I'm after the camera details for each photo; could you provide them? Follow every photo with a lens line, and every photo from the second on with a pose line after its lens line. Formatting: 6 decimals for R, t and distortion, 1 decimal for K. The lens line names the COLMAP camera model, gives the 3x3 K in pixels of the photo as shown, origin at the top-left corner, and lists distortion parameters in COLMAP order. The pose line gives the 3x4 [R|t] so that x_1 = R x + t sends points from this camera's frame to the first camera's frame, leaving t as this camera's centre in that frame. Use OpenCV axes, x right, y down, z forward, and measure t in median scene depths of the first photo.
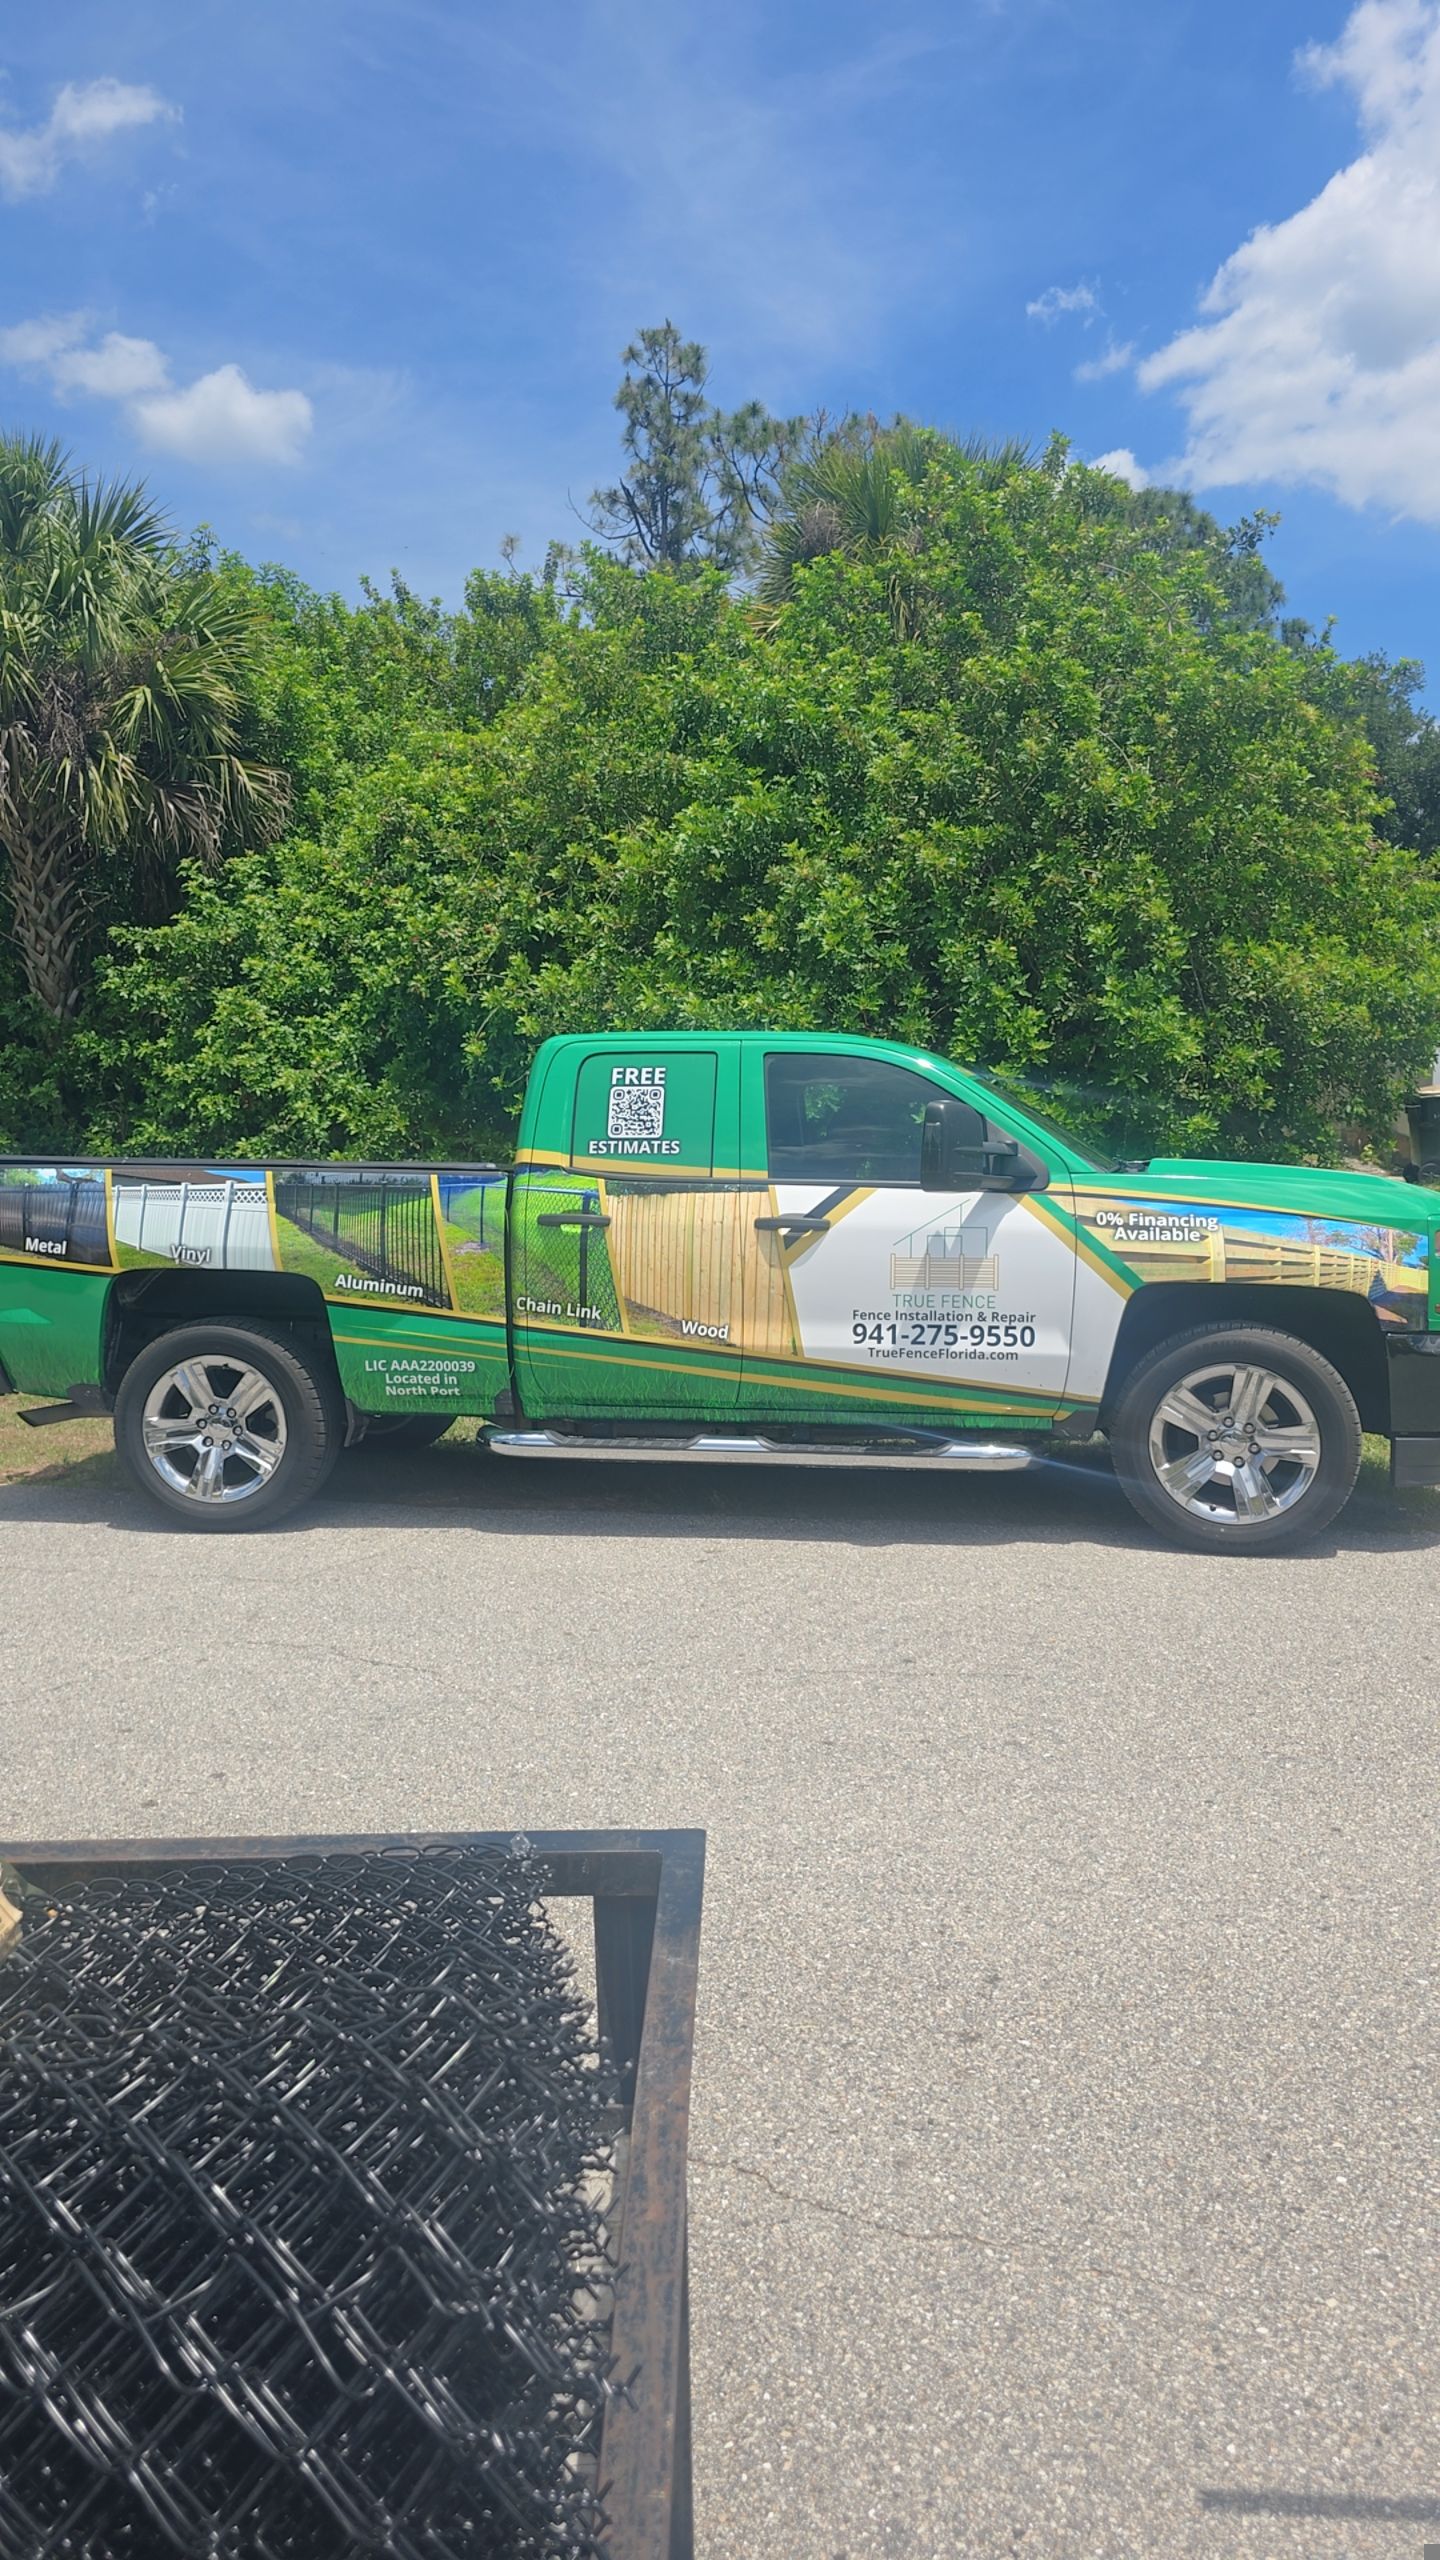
lens RADIAL K [[1813.3, 0, 720.0], [0, 1813.3, 1280.0], [0, 0, 1]] dist [0.070309, 0.000128]
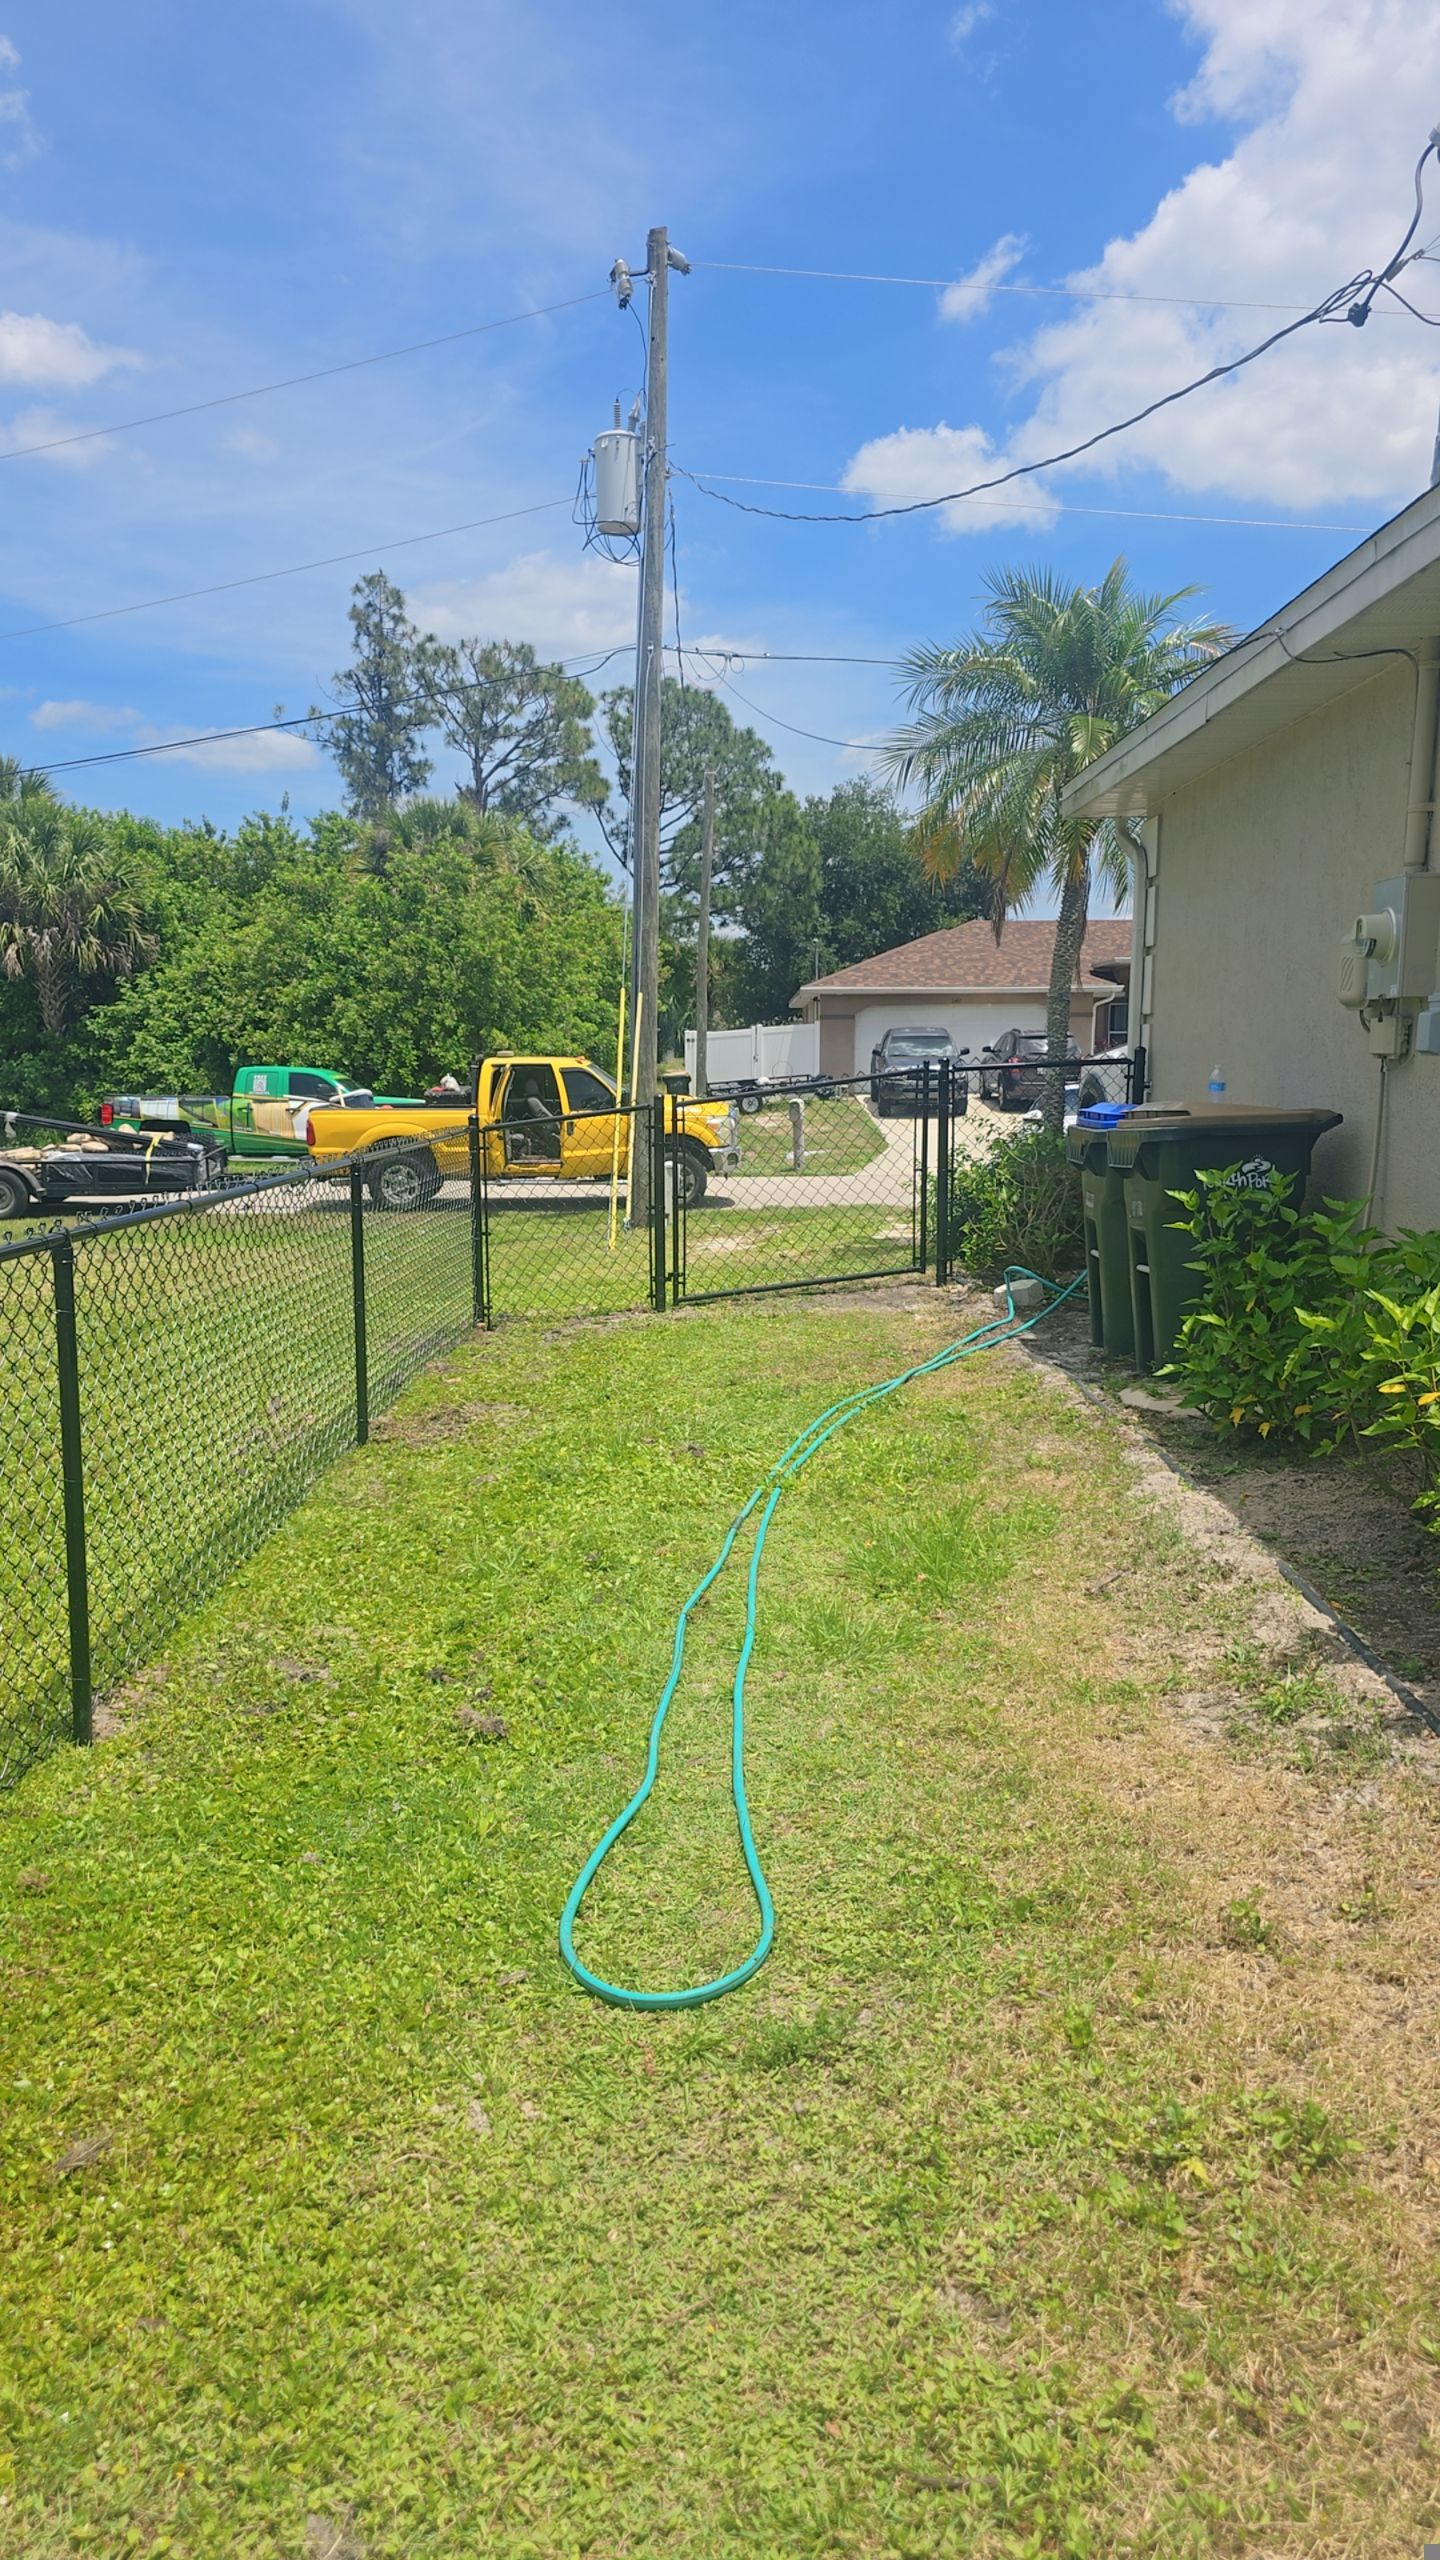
lens RADIAL K [[1813.3, 0, 720.0], [0, 1813.3, 1280.0], [0, 0, 1]] dist [0.070309, 0.000128]
pose [[0.995447, -0.003776, 0.095244, 0.311042], [0.001302, 0.999661, 0.026020, 0.130187], [-0.095310, -0.025778, 0.995114, -1.716173]]
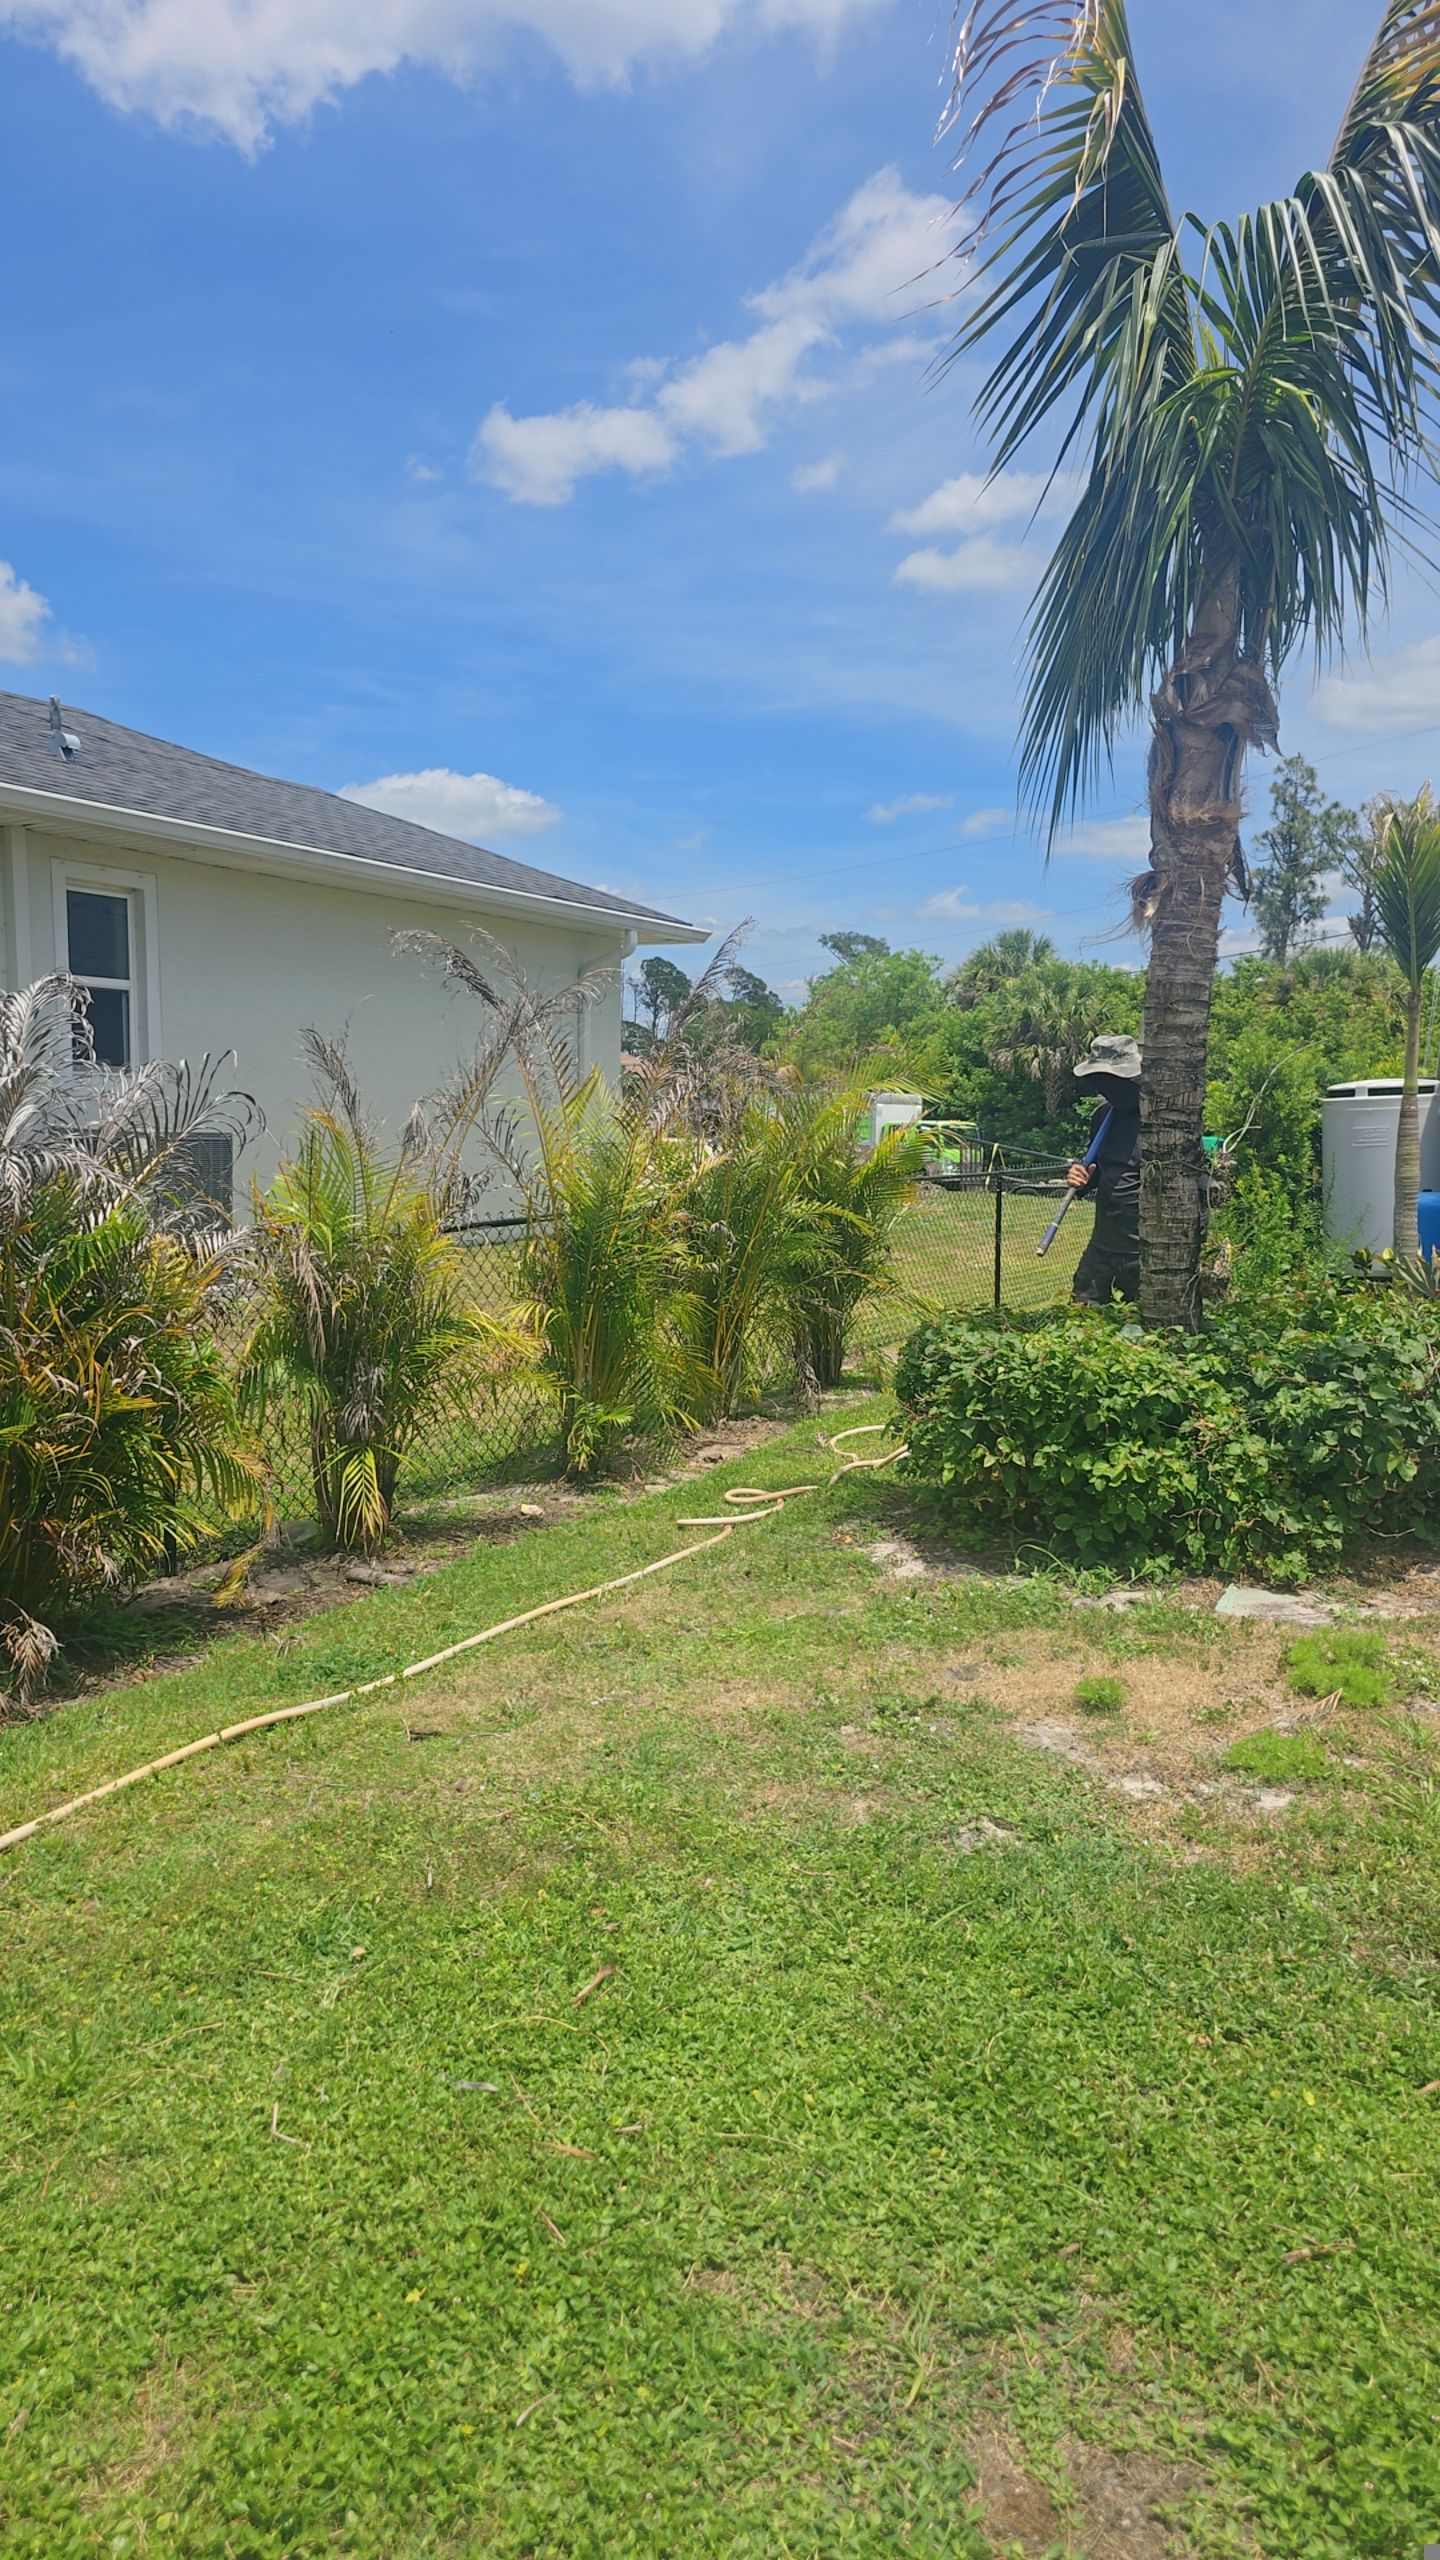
lens RADIAL K [[1813.3, 0, 720.0], [0, 1813.3, 1280.0], [0, 0, 1]] dist [0.070309, 0.000128]
pose [[0.931543, 0.054563, -0.359514, 0.381245], [-0.060592, 0.998147, -0.005515, 0.274959], [0.358547, 0.026921, 0.933123, -3.009962]]
